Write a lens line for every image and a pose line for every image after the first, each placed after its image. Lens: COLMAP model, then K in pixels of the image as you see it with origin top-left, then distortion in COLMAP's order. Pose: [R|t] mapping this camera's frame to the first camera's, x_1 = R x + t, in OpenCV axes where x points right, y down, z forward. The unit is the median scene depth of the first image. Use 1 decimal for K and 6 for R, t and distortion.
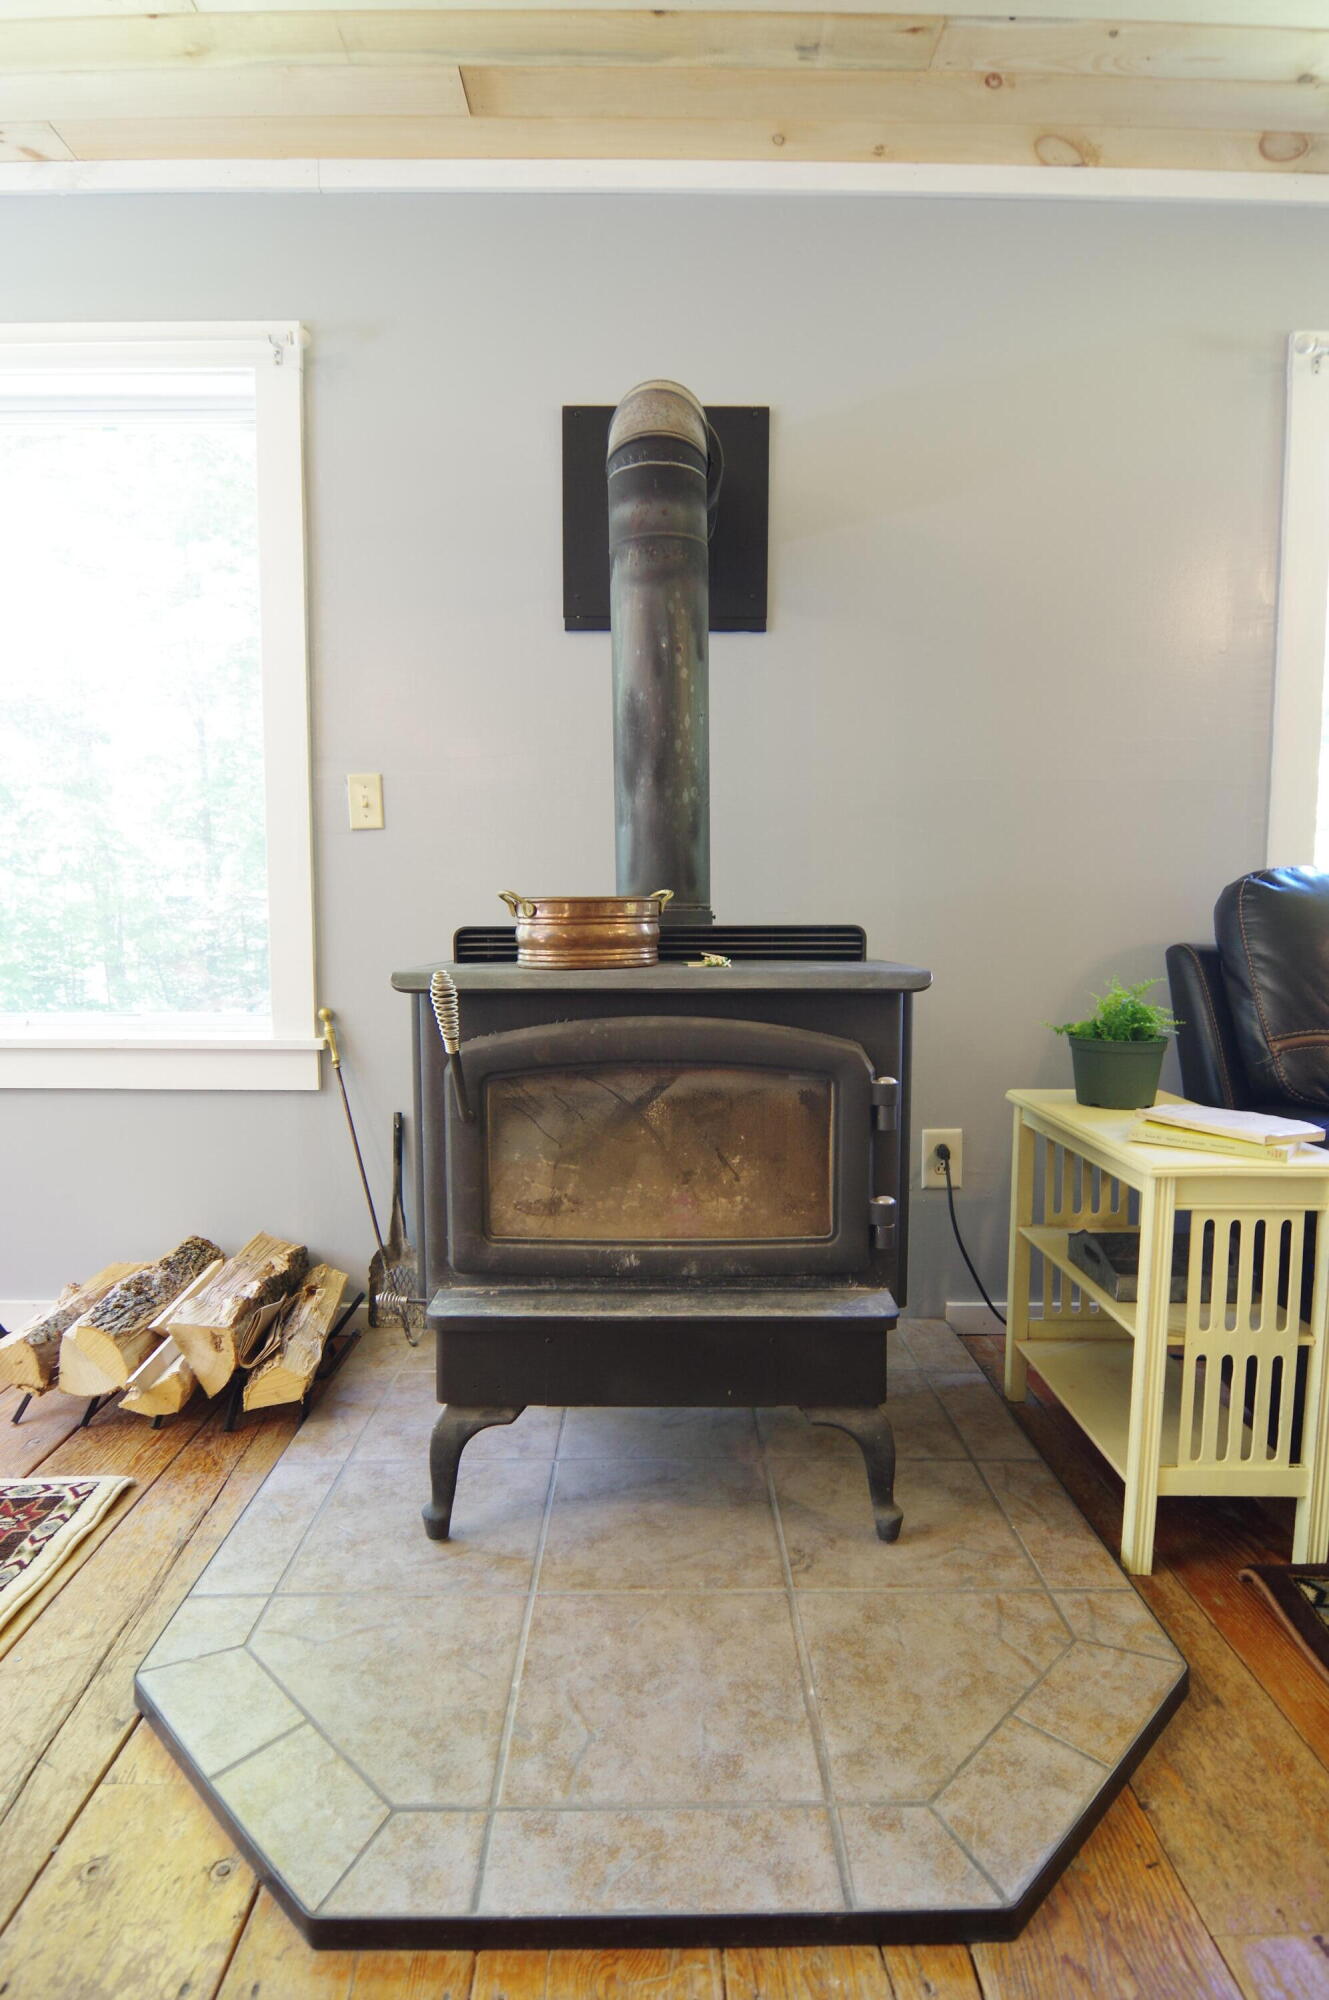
lens RADIAL K [[1073.9, 0, 652.4], [0, 1073.9, 1007.6], [0, 0, 1]] dist [-0.022397, -0.000717]
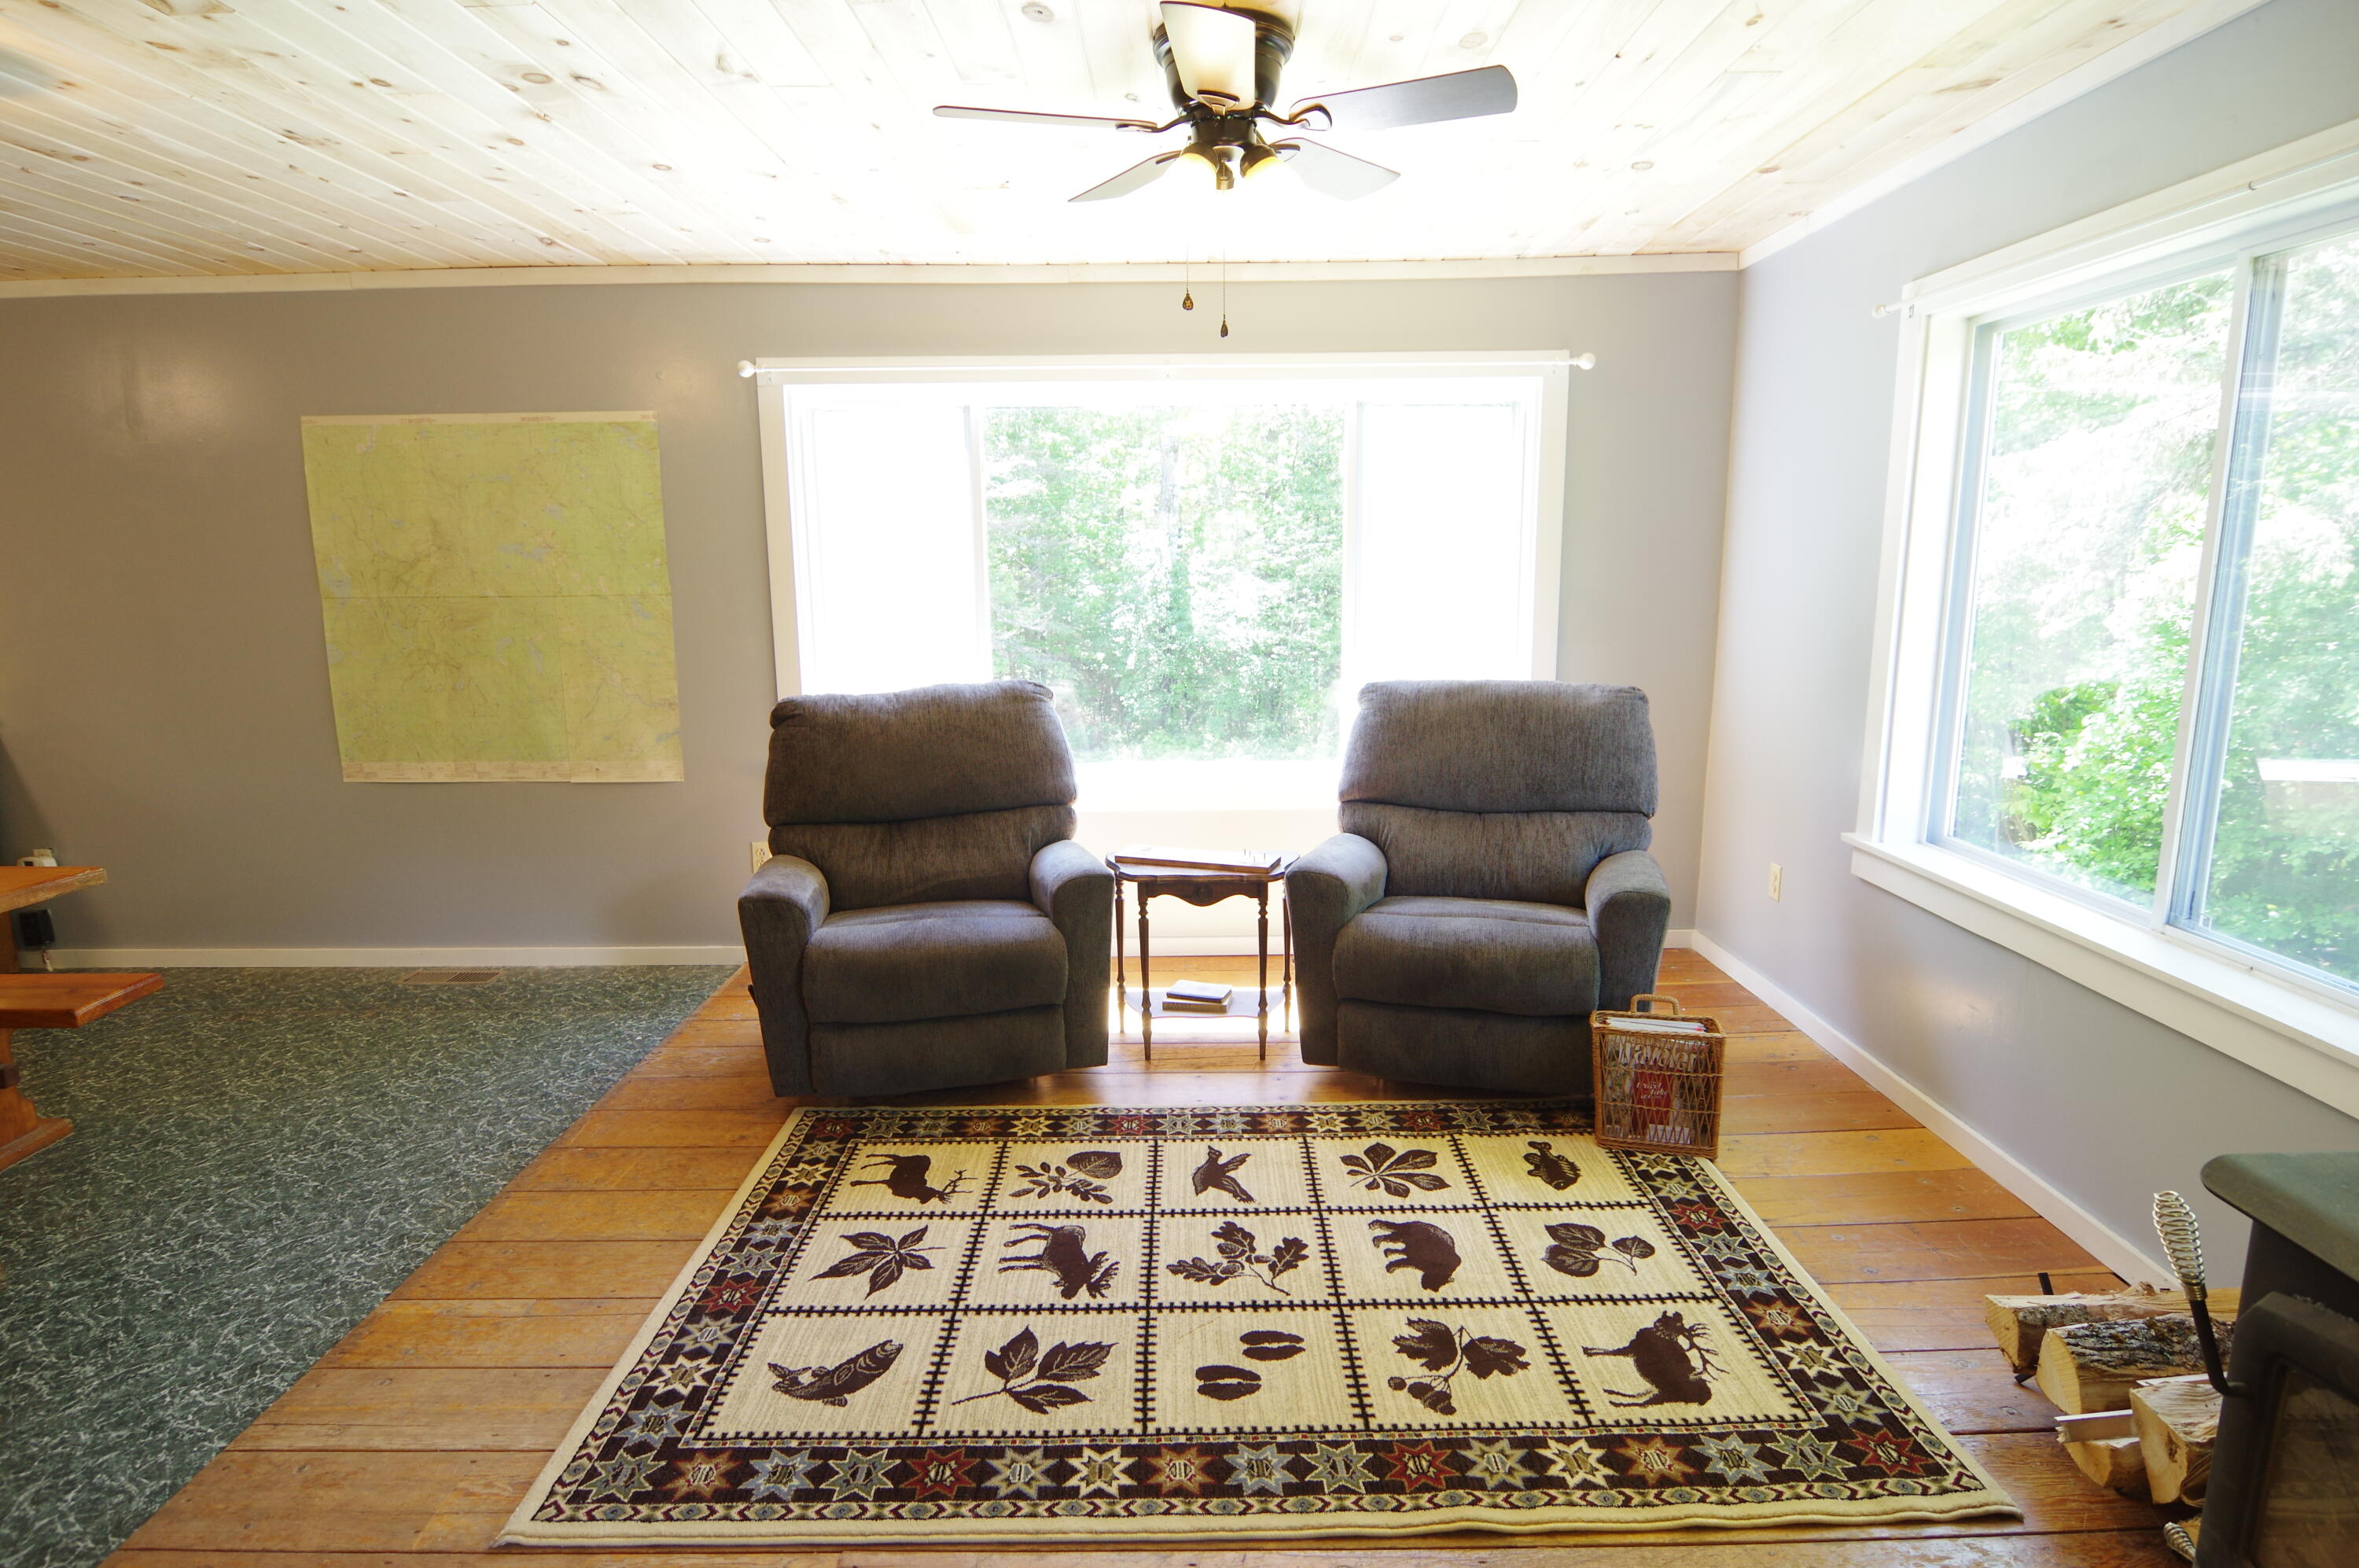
lens RADIAL K [[1266.7, 0, 1189.7], [0, 1266.7, 779.3], [0, 0, 1]] dist [-0.022397, -0.000717]
pose [[0.012282, 0.177257, -0.984088, 0.518243], [-0.086183, 0.980687, 0.175569, -0.354855], [0.996204, 0.082656, 0.027321, 0.212922]]
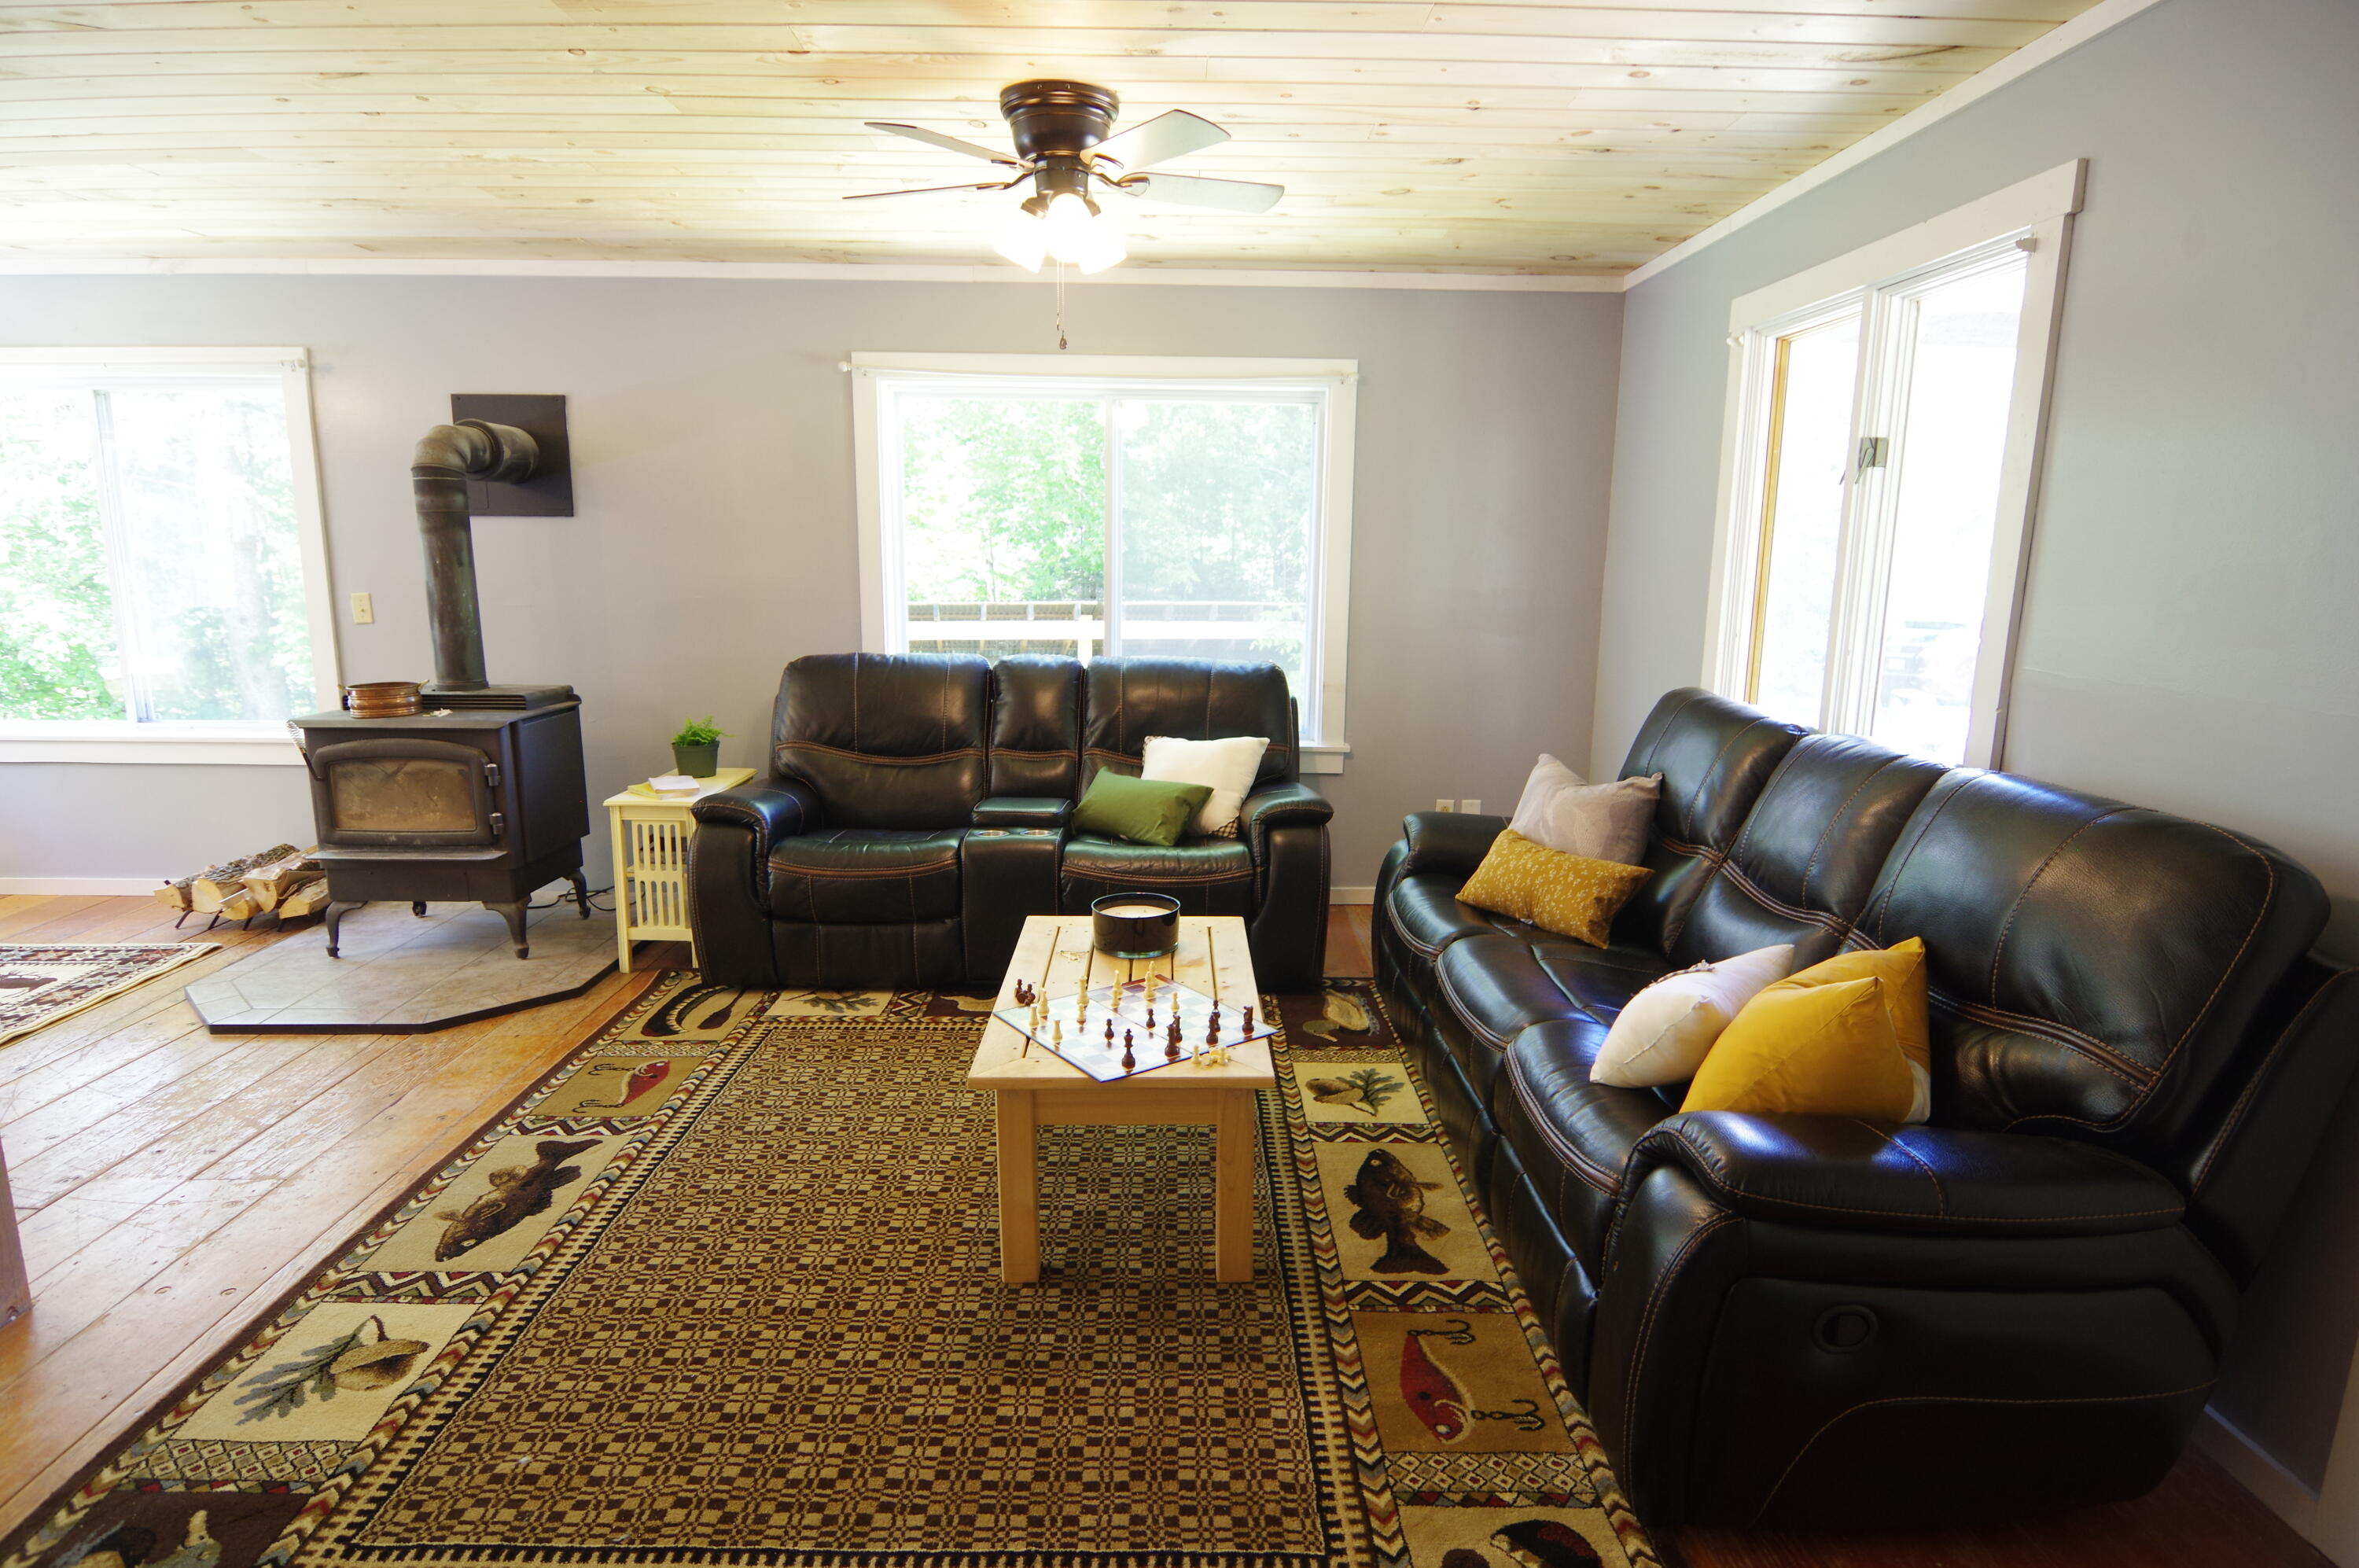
lens RADIAL K [[1266.7, 0, 1189.7], [0, 1266.7, 779.3], [0, 0, 1]] dist [-0.022397, -0.000717]
pose [[0.999708, 0.006086, 0.023396, 1.602422], [-0.008333, 0.995232, 0.097179, -0.177530], [-0.022693, -0.097345, 0.994992, -1.739565]]
